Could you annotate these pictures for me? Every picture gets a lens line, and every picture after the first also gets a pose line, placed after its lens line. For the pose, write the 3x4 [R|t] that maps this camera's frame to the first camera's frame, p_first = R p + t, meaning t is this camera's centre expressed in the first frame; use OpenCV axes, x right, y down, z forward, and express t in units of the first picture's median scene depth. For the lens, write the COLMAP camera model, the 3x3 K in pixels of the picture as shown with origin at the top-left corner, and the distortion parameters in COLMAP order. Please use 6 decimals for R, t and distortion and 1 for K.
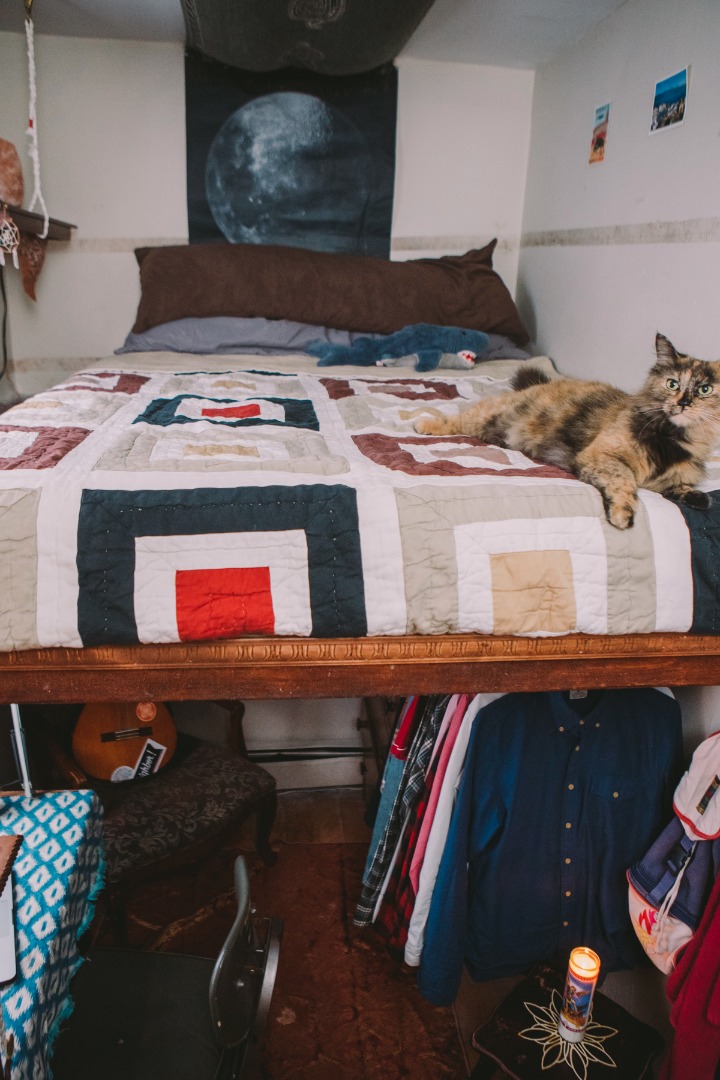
lens RADIAL K [[782.8, 0, 360.1], [0, 782.8, 537.1], [0, 0, 1]] dist [-0.092248, 0.059564]
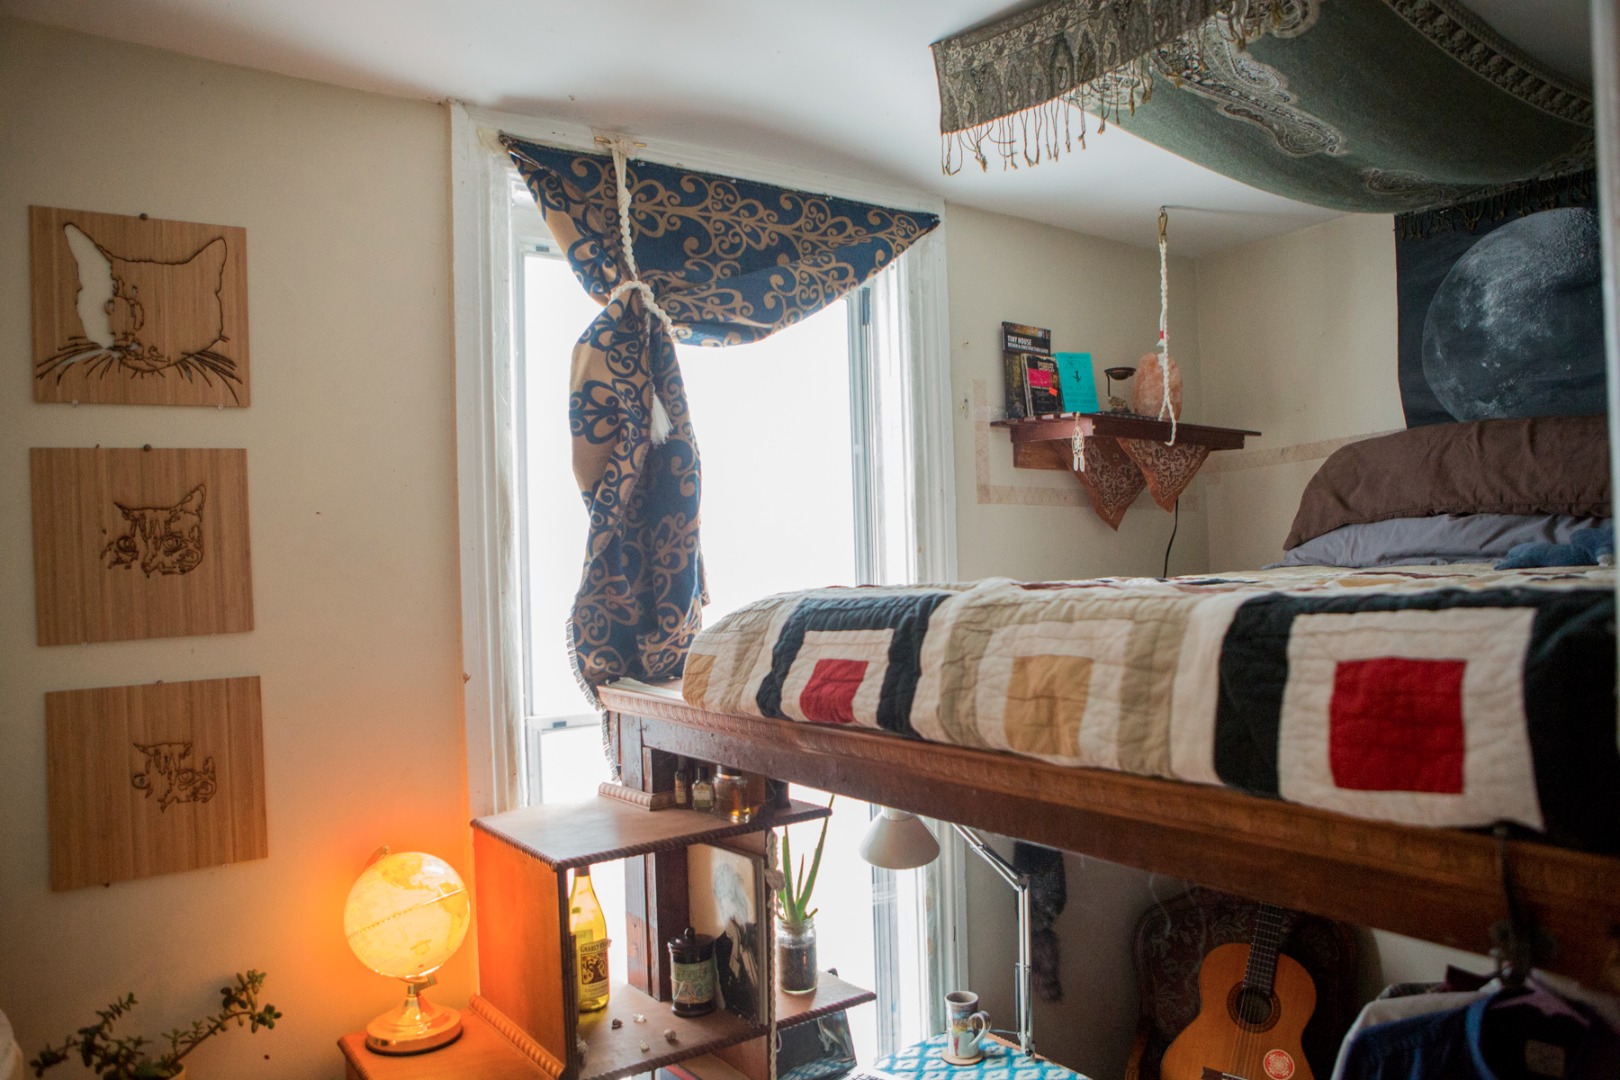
lens RADIAL K [[1109.7, 0, 807.6], [0, 1109.7, 541.1], [0, 0, 1]] dist [-0.102800, 0.072970]
pose [[0.465525, -0.074973, -0.881853, 0.551890], [-0.238508, 0.948914, -0.206582, 0.099688], [0.852291, 0.306499, 0.423862, 0.098810]]
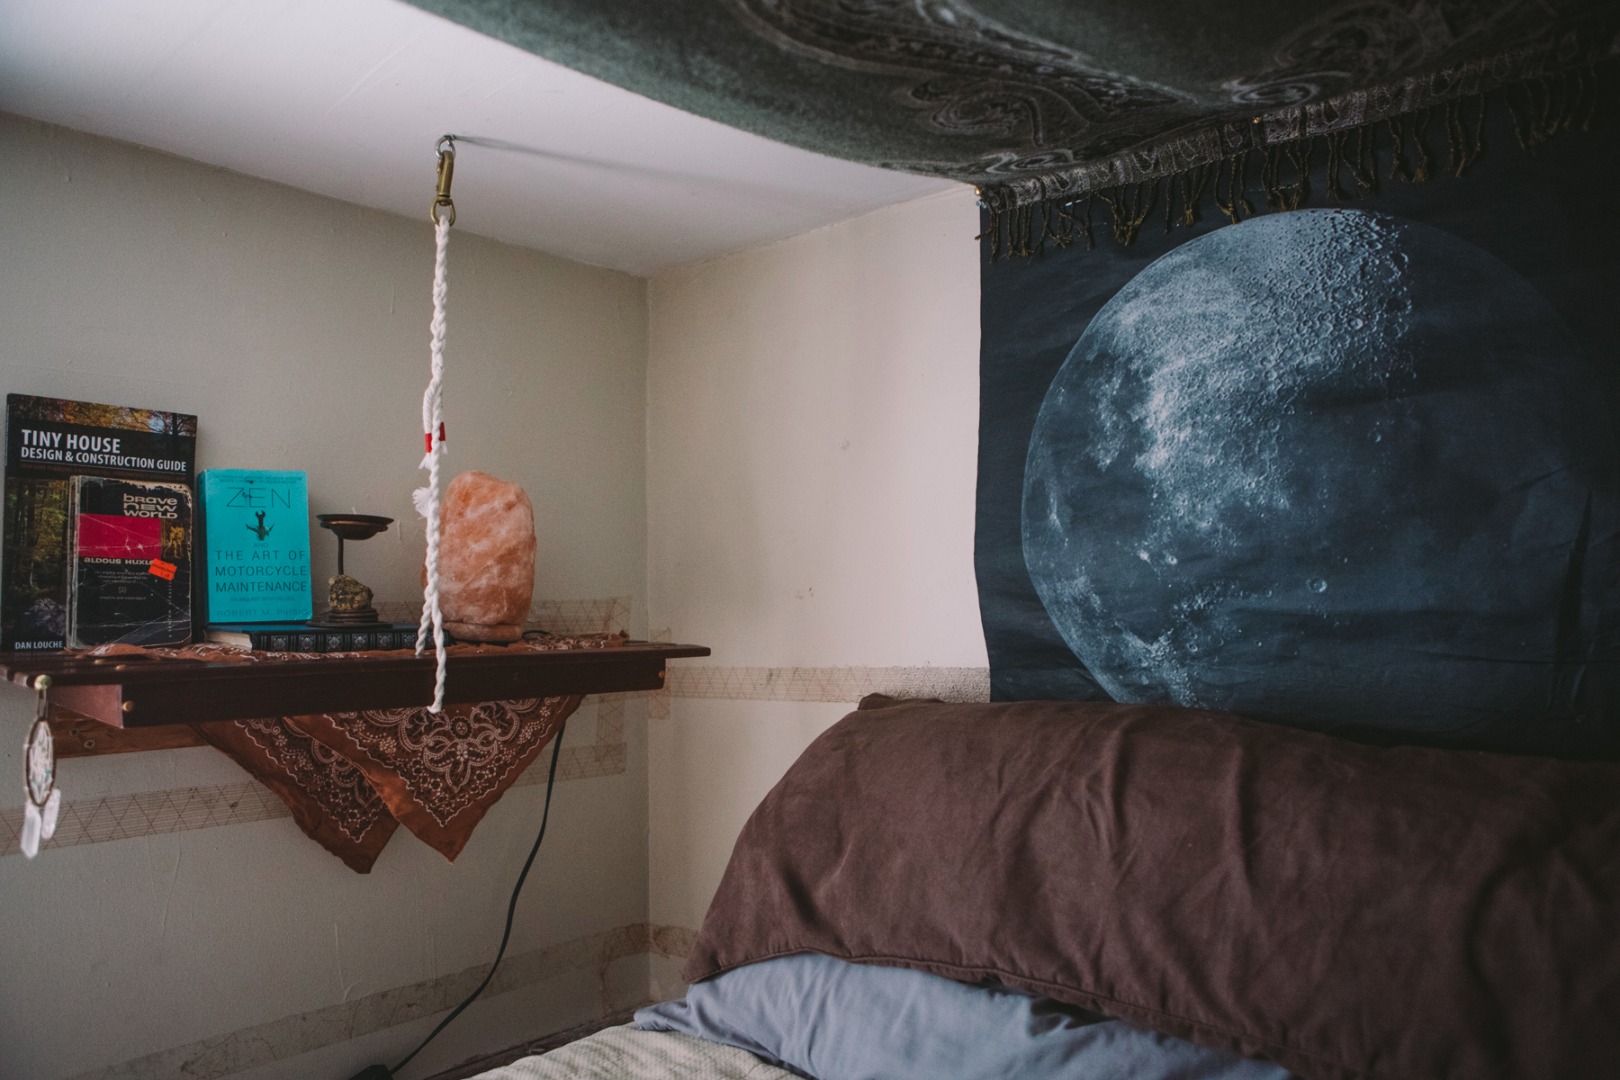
lens RADIAL K [[1109.7, 0, 803.8], [0, 1109.7, 548.0], [0, 0, 1]] dist [-0.102800, 0.072970]
pose [[0.665112, -0.070923, -0.743368, 0.124595], [-0.208361, 0.938316, -0.275949, -0.360237], [0.717085, 0.338426, 0.609308, 0.780416]]
